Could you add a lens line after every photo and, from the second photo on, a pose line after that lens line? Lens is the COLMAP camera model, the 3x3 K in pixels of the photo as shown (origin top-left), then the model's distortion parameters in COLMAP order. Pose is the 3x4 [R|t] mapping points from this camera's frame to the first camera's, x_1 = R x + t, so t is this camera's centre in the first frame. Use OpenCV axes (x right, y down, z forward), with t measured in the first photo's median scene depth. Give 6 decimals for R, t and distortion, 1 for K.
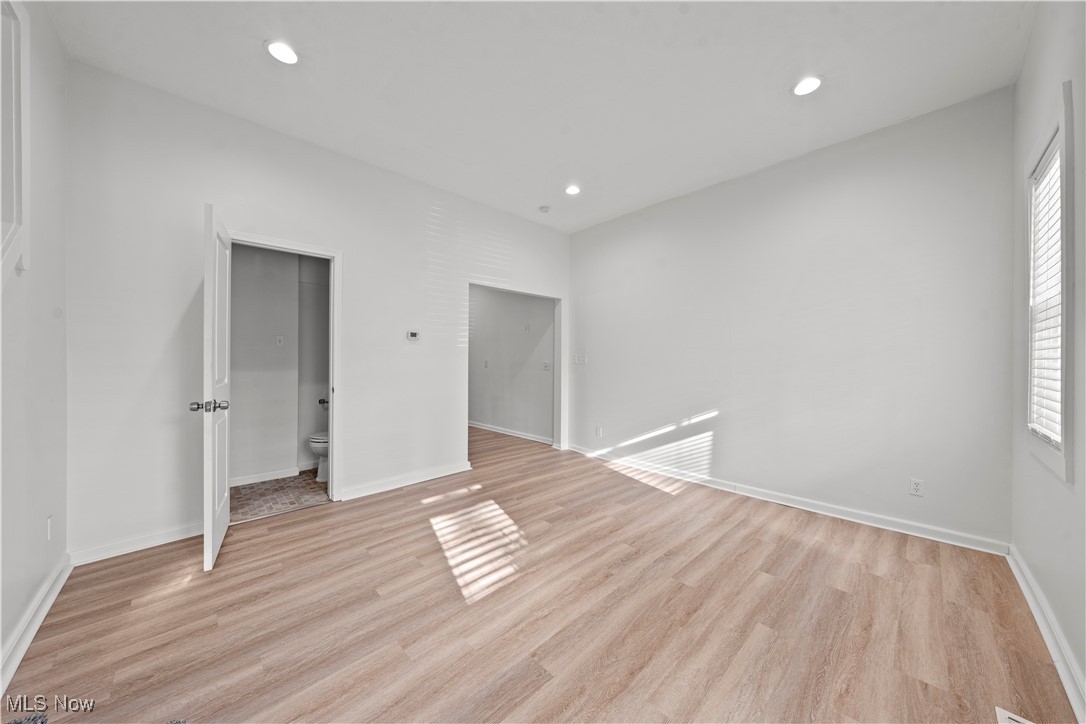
lens RADIAL K [[371.1, 0, 542.6], [0, 371.1, 356.9], [0, 0, 1]] dist [-0.000864, -0.000155]
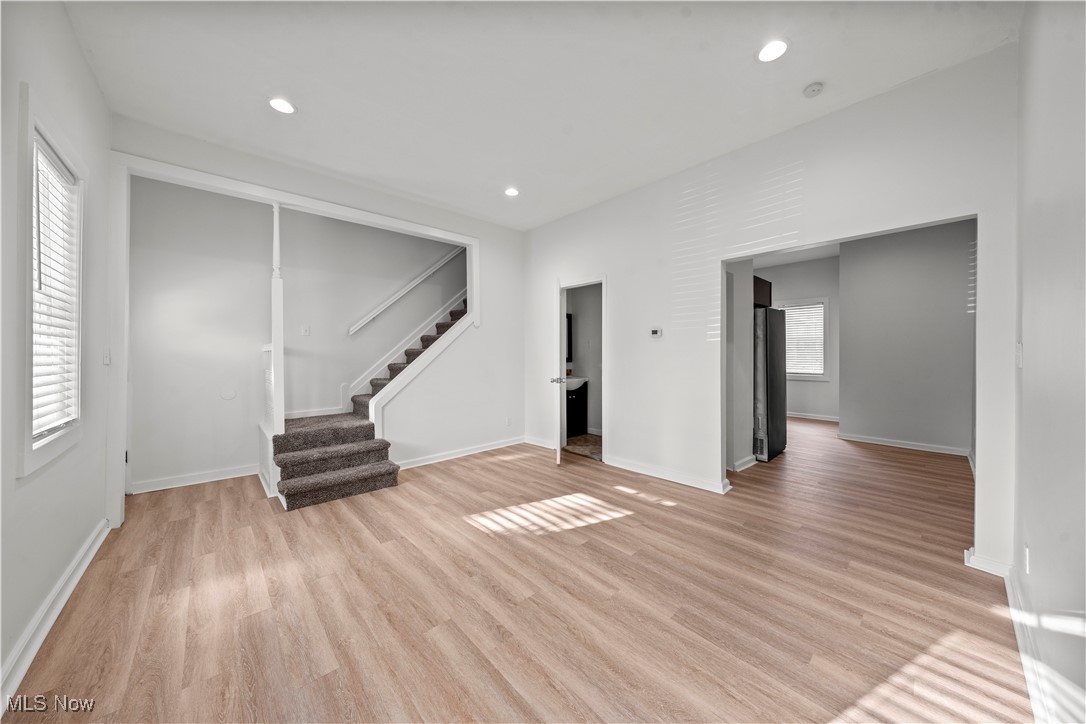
lens RADIAL K [[367.3, 0, 543.3], [0, 367.3, 355.2], [0, 0, 1]] dist [-0.000044, 0.000049]
pose [[-0.026297, -0.003856, -0.999647, 1.078559], [0.007671, 0.999962, -0.004059, 0.009770], [0.999625, -0.007775, -0.026266, 1.142495]]
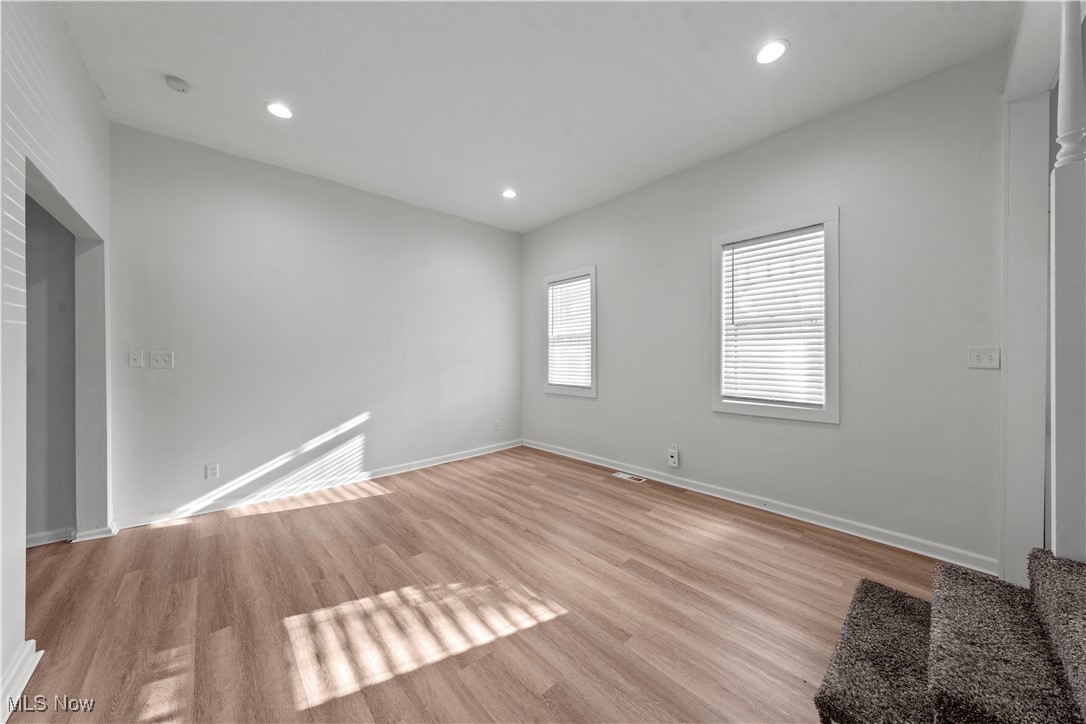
lens RADIAL K [[367.3, 0, 543.3], [0, 367.3, 355.2], [0, 0, 1]] dist [-0.000044, 0.000049]
pose [[0.019683, -0.002782, 0.999802, -0.994551], [-0.003075, 0.999991, 0.002843, -0.009874], [-0.999802, -0.003130, 0.019675, 0.861907]]
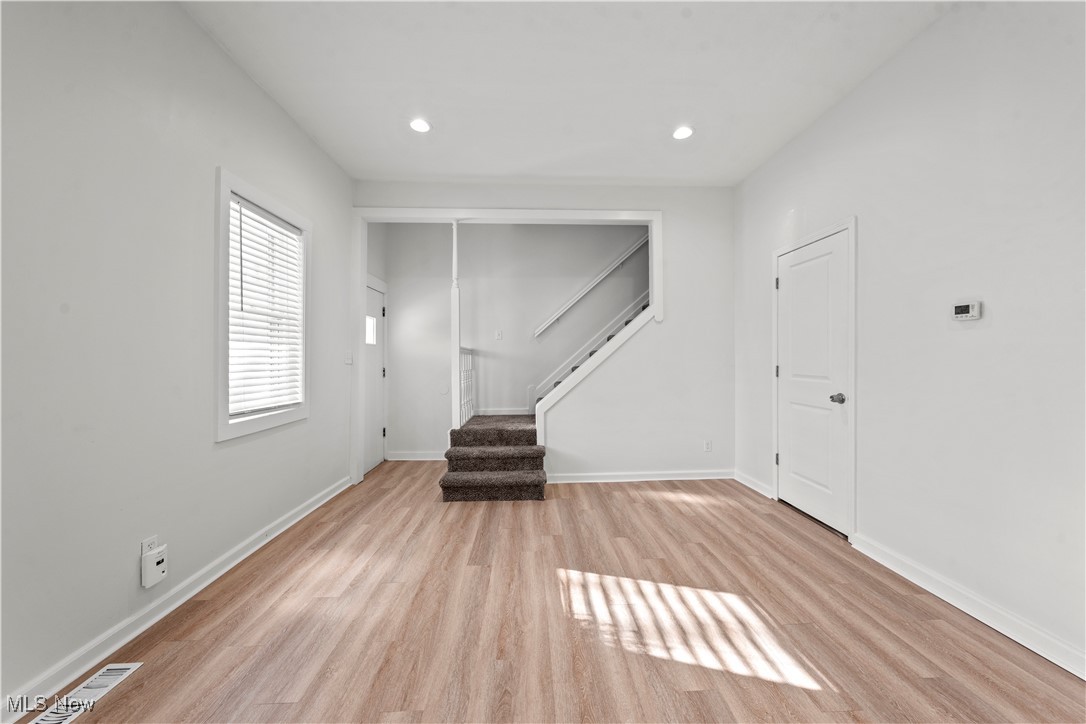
lens RADIAL K [[381.0, 0, 544.0], [0, 381.0, 358.6], [0, 0, 1]] dist [0.000119, -0.000080]
pose [[-0.660125, -0.003024, -0.751150, 0.641272], [0.002308, 0.999979, -0.006055, 0.011804], [0.751152, -0.005731, -0.660104, 1.456606]]
